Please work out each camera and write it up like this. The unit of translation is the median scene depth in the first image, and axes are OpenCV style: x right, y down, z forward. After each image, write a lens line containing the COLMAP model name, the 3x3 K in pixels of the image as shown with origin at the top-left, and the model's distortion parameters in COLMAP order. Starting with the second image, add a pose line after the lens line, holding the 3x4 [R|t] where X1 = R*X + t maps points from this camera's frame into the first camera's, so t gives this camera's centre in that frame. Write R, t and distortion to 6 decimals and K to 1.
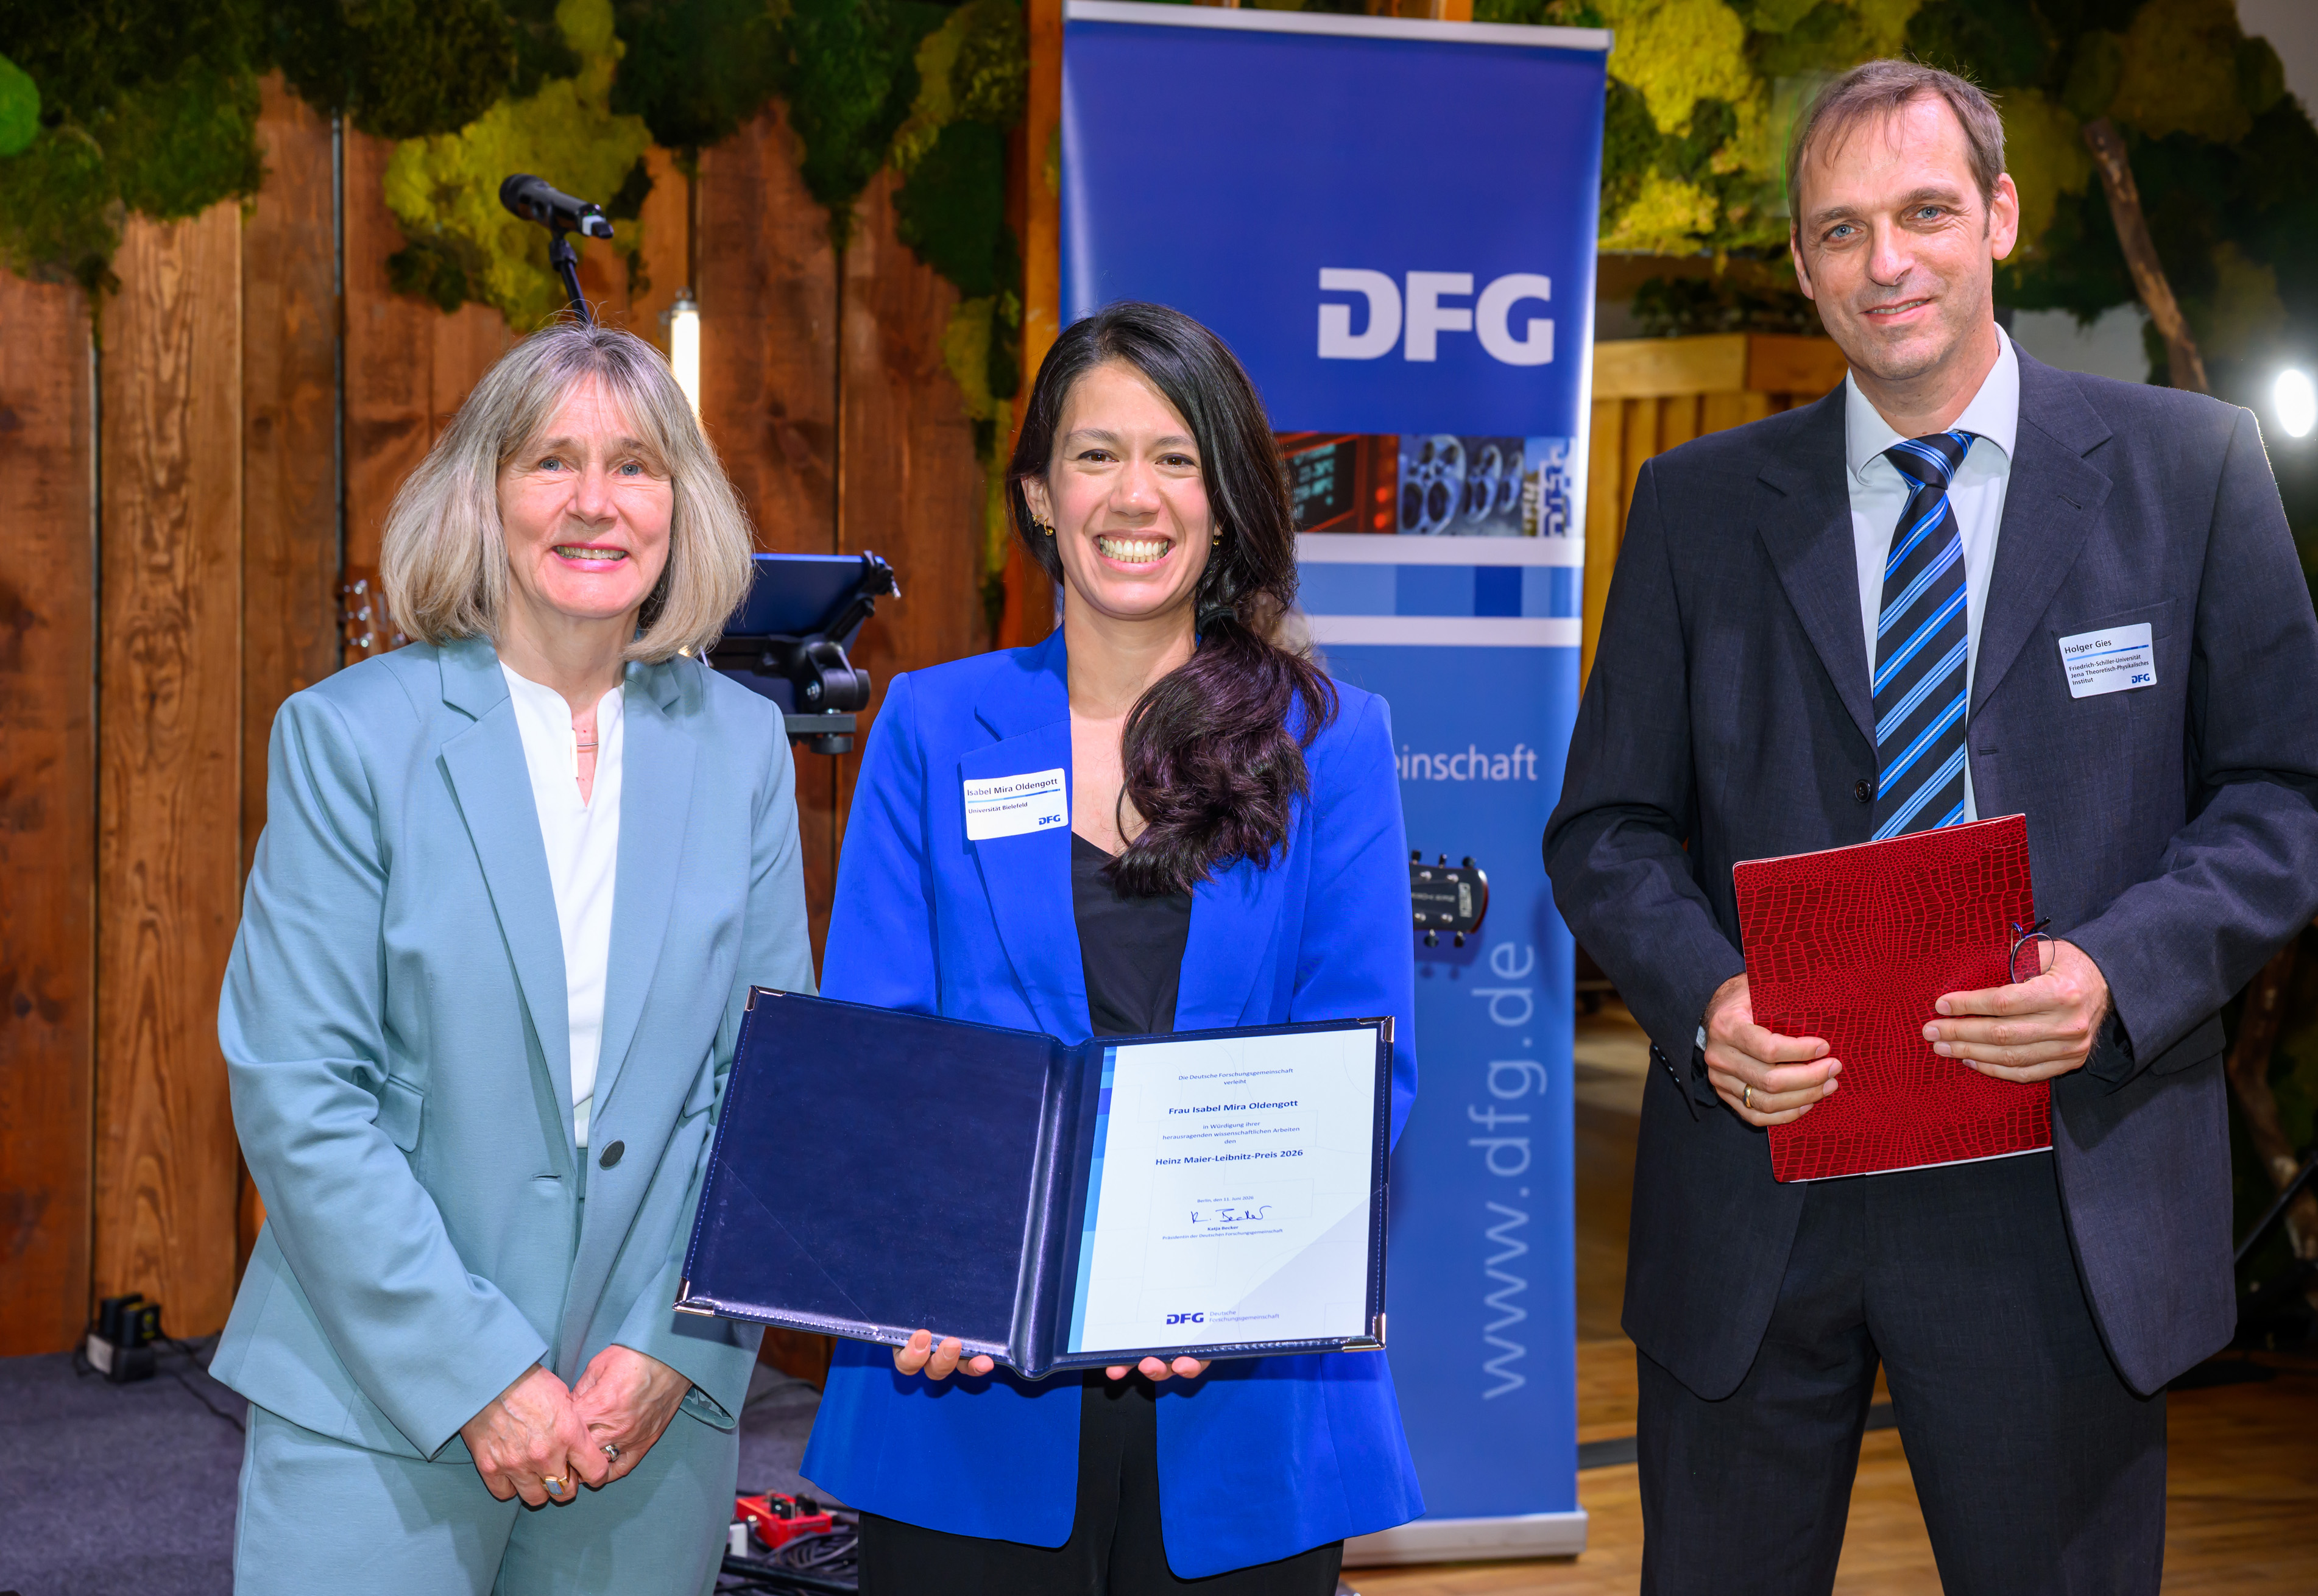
lens RADIAL K [[3886.1, 0, 1128.8], [0, 3886.1, 753.9], [0, 0, 1]] dist [0.293033, 0.484048]
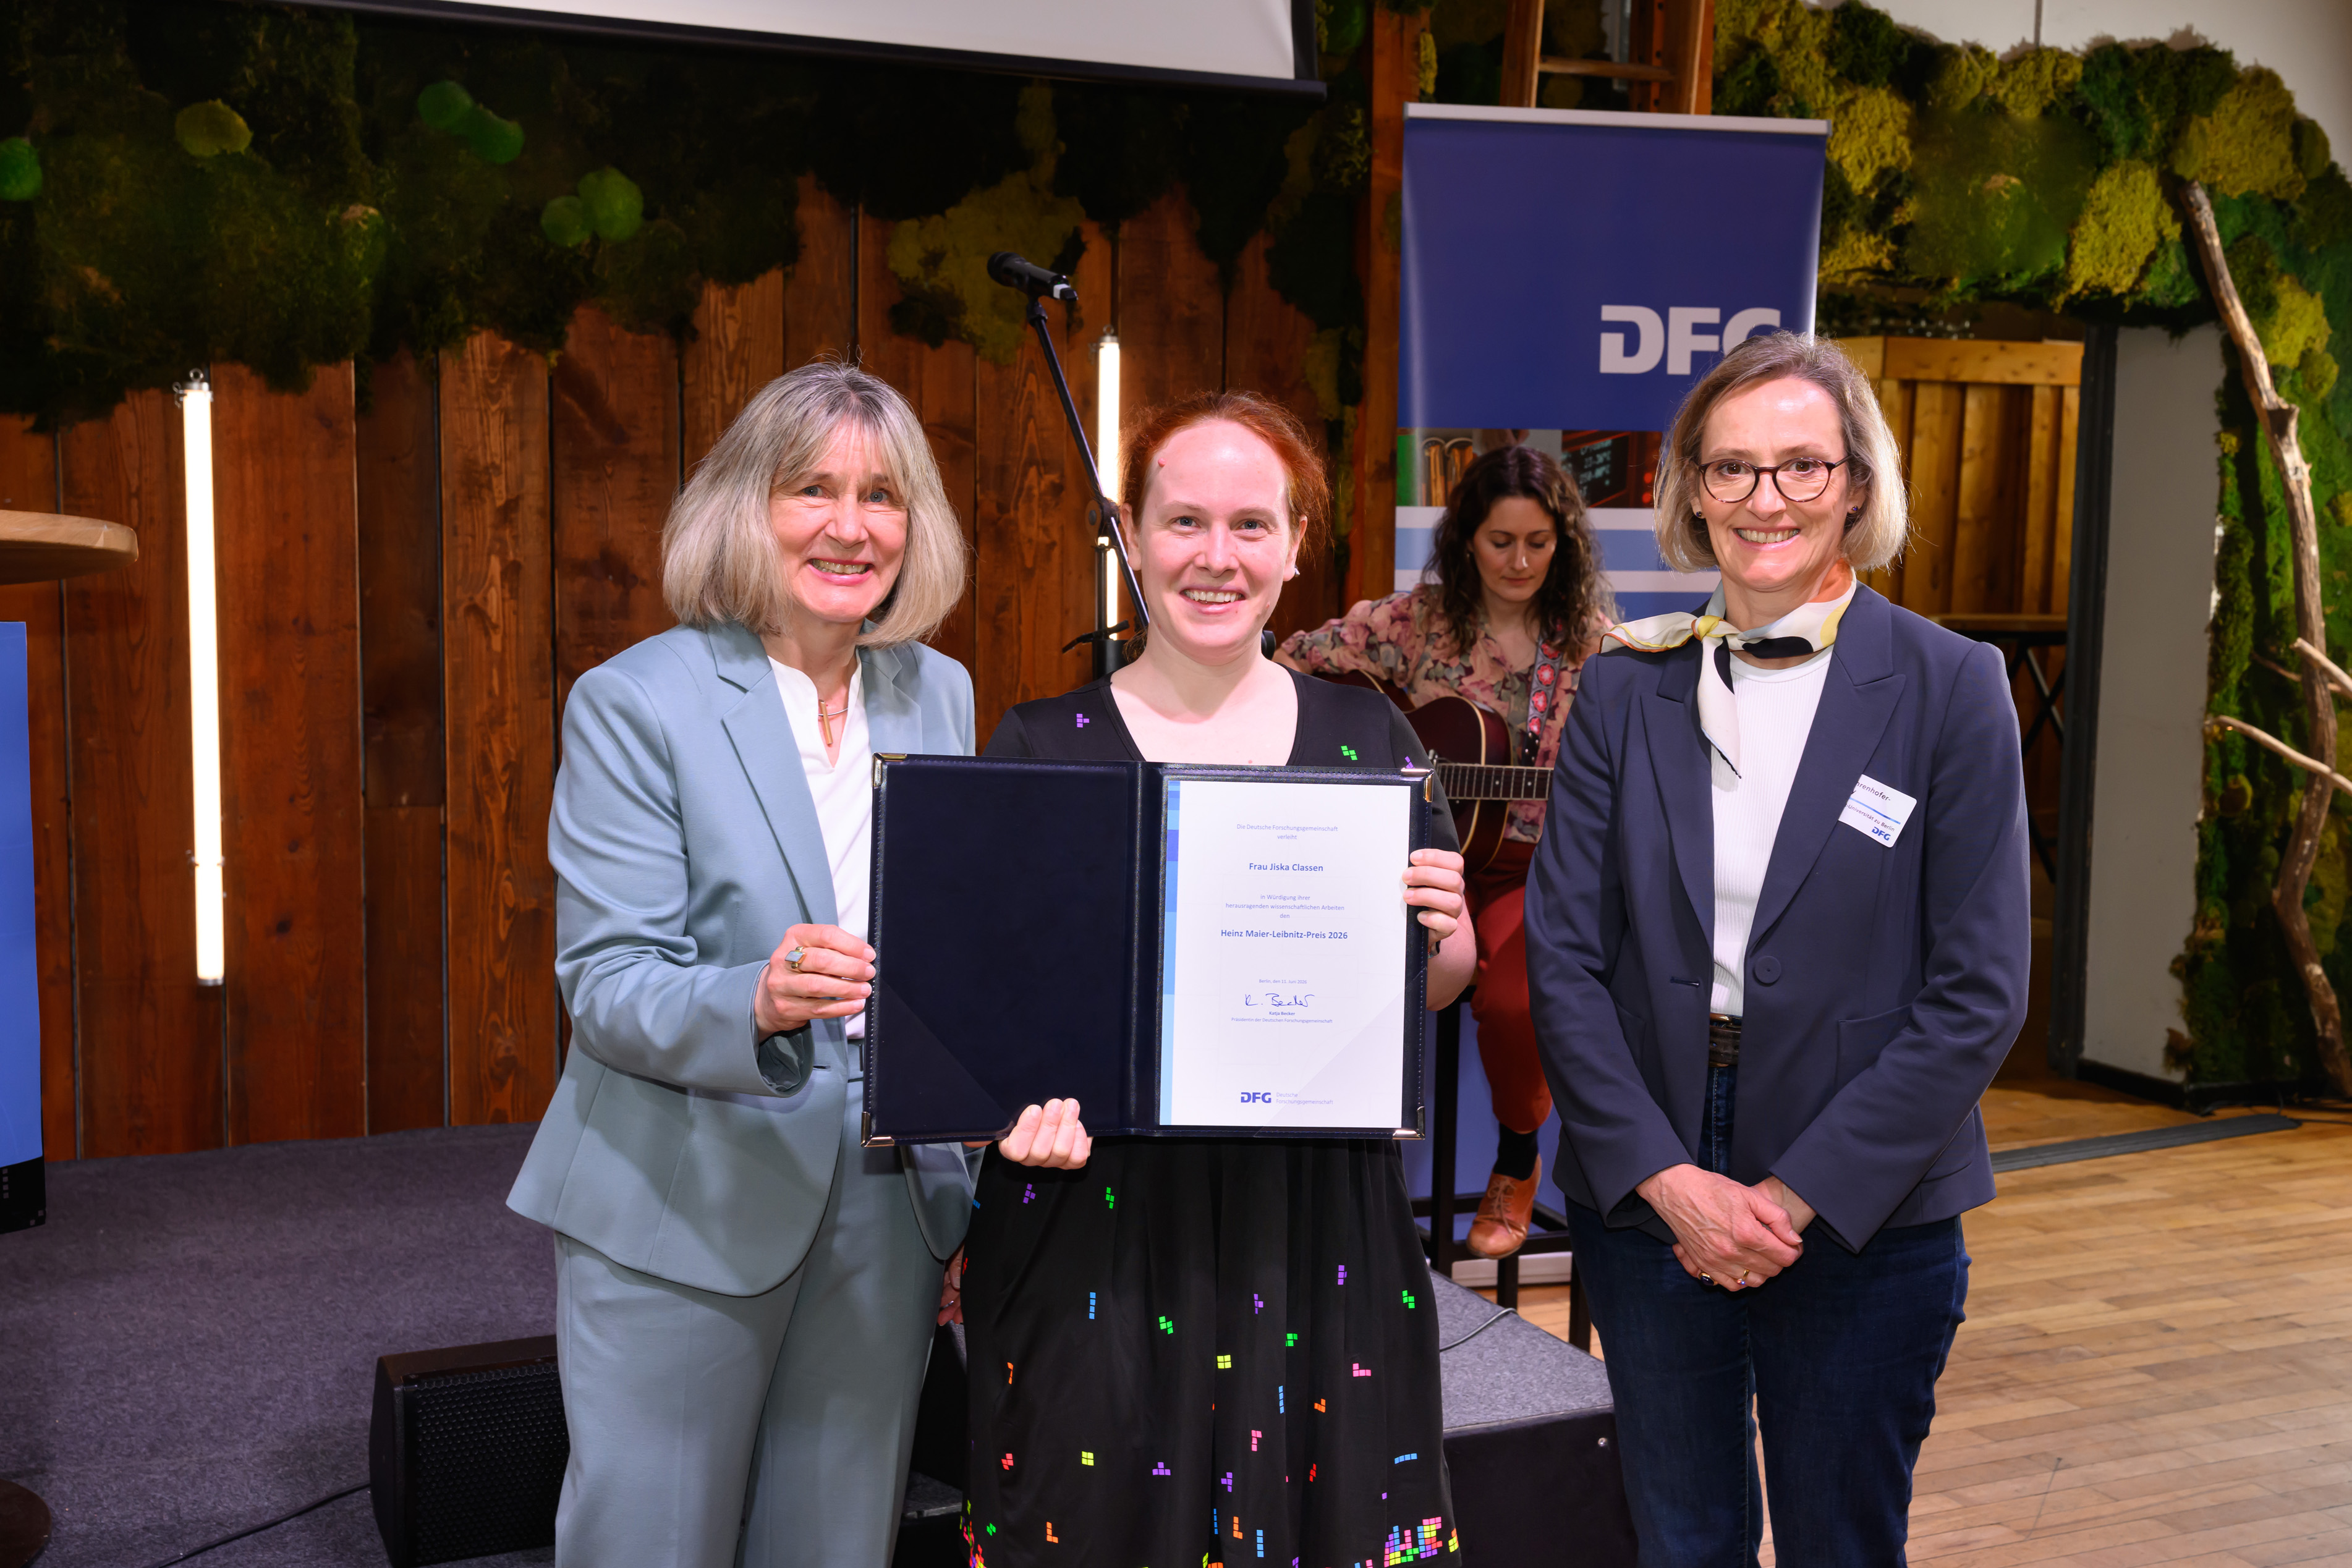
lens RADIAL K [[2599.0, 0, 1189.2], [0, 2599.0, 738.4], [0, 0, 1]] dist [0.009290, 0.248060]
pose [[0.994655, 0.006424, -0.103051, 0.005893], [-0.001462, 0.998839, 0.048161, -0.022024], [0.103240, -0.047753, 0.993509, 0.123534]]
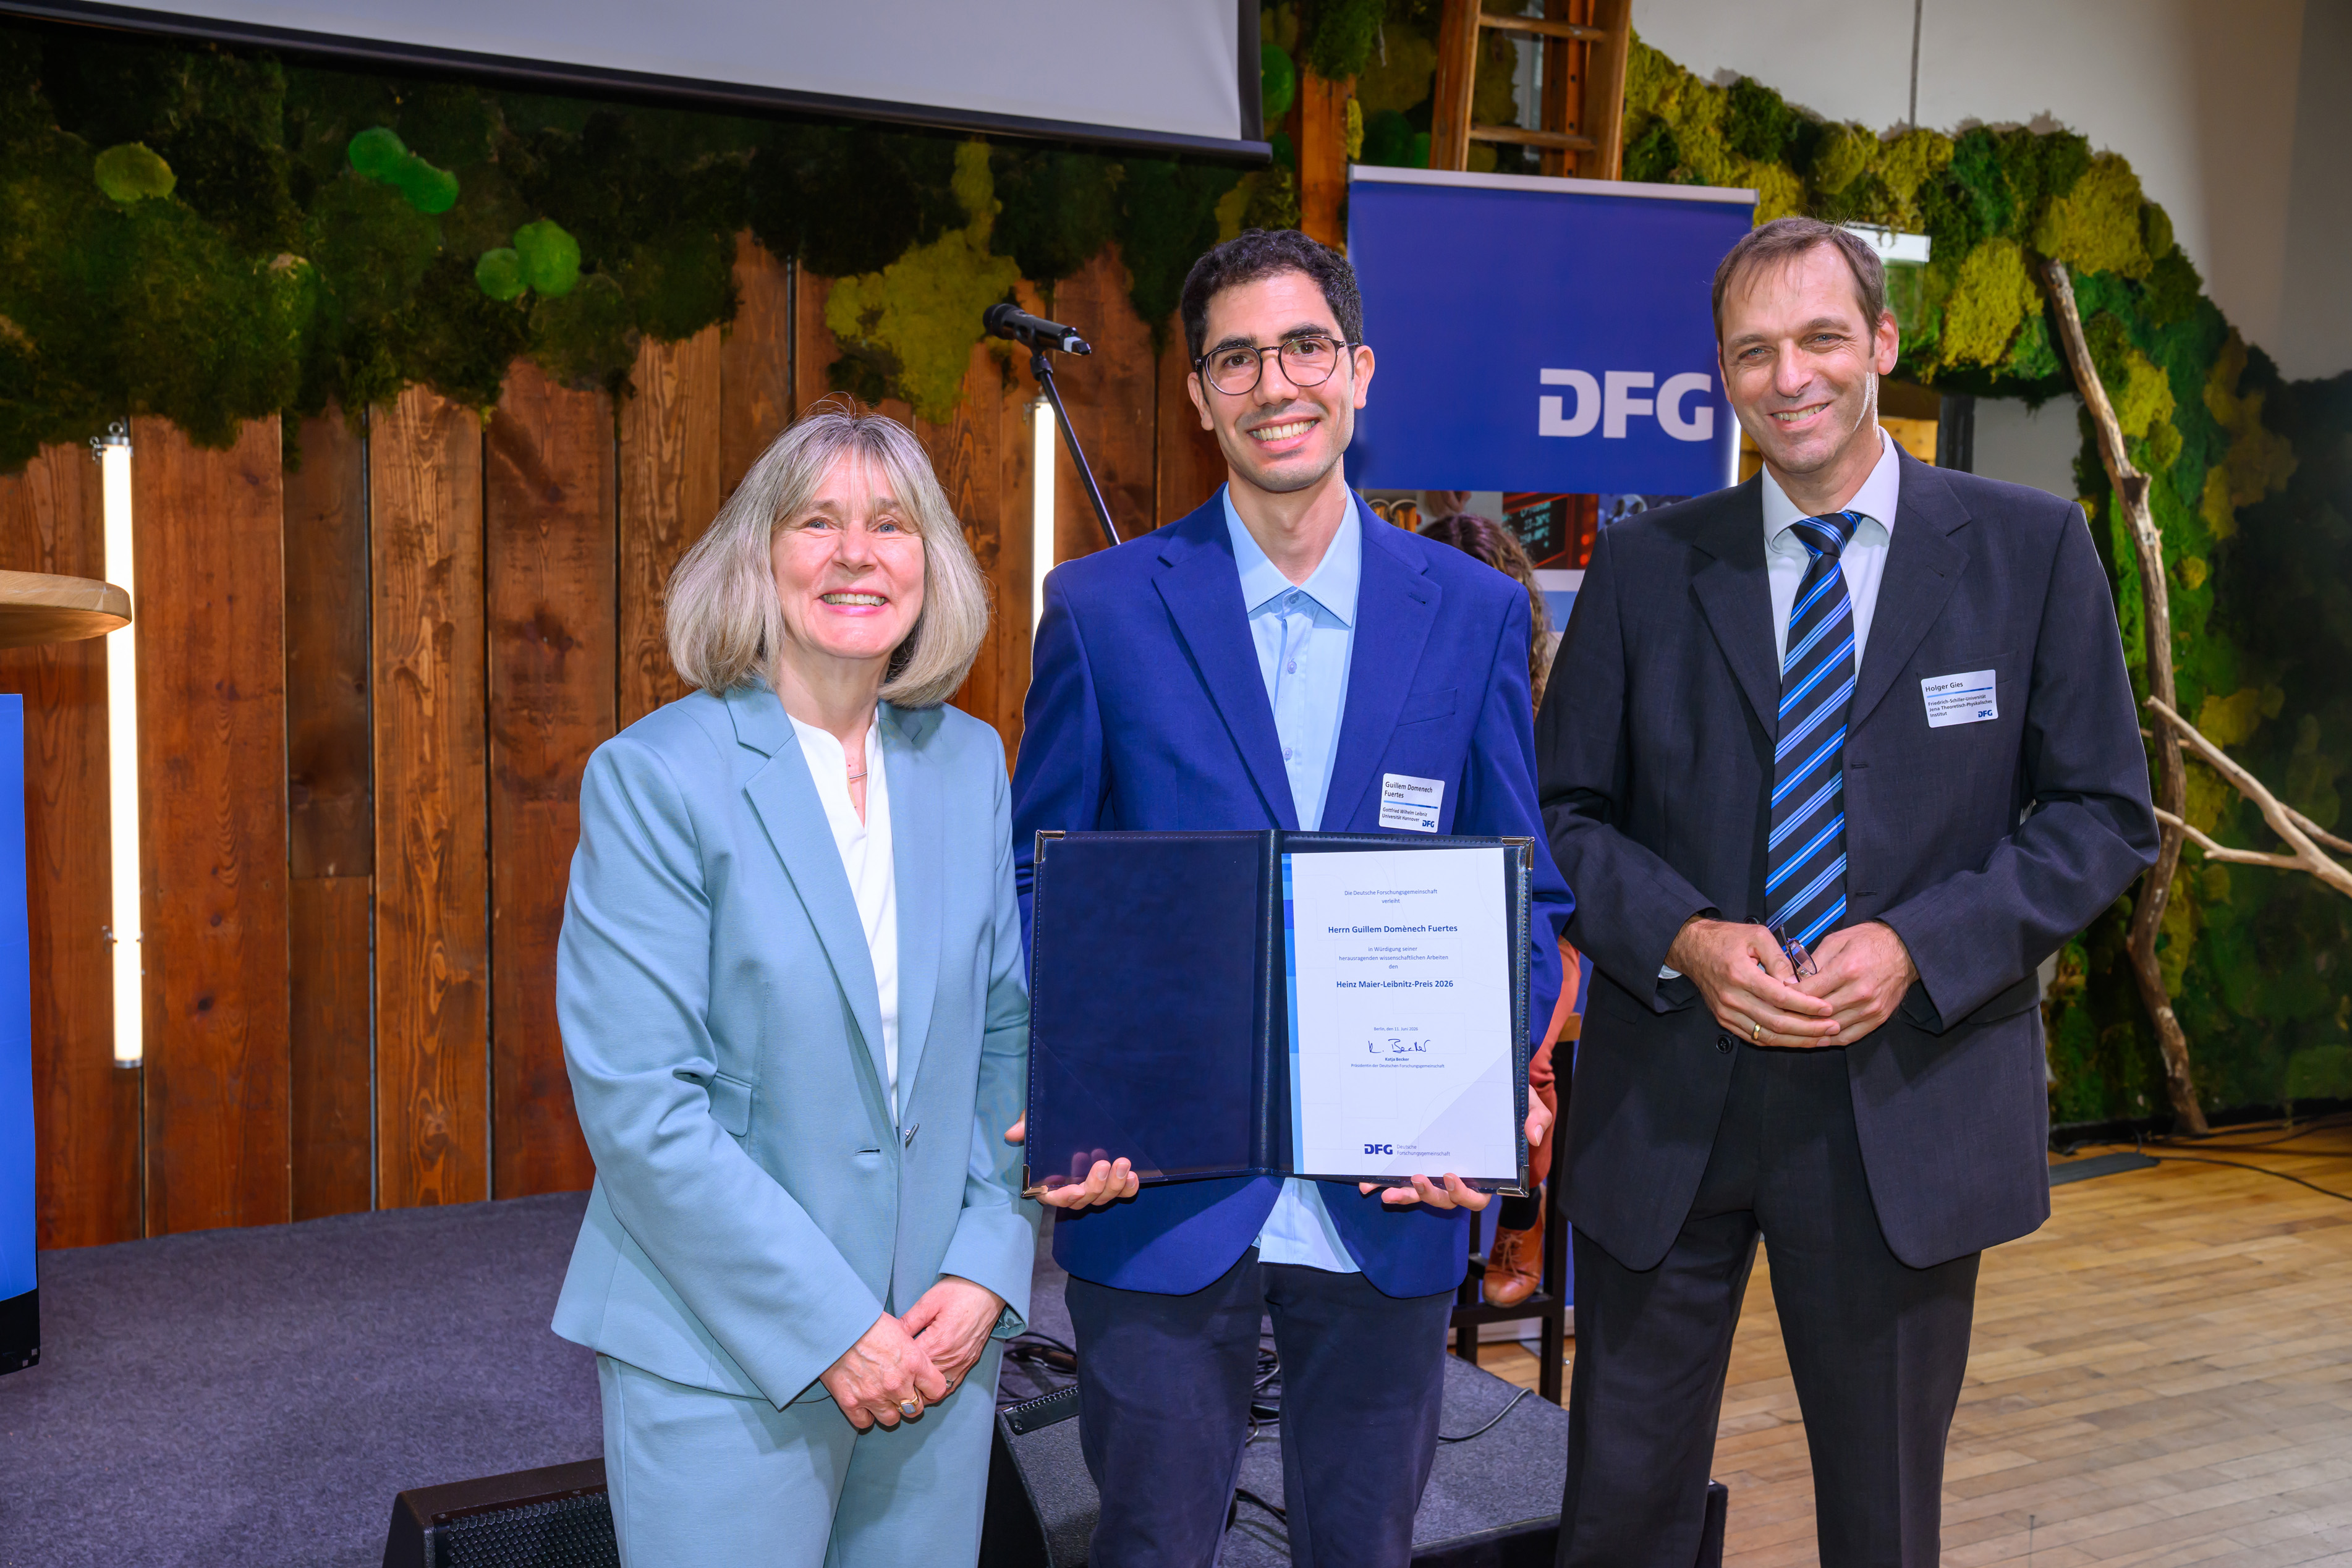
lens RADIAL K [[2459.8, 0, 1161.4], [0, 2459.8, 757.5], [0, 0, 1]] dist [-0.004730, 0.233556]
pose [[0.999631, 0.000741, -0.027142, -0.052932], [0.000231, 0.999359, 0.035796, -0.023808], [0.027151, -0.035790, 0.998990, 0.173123]]
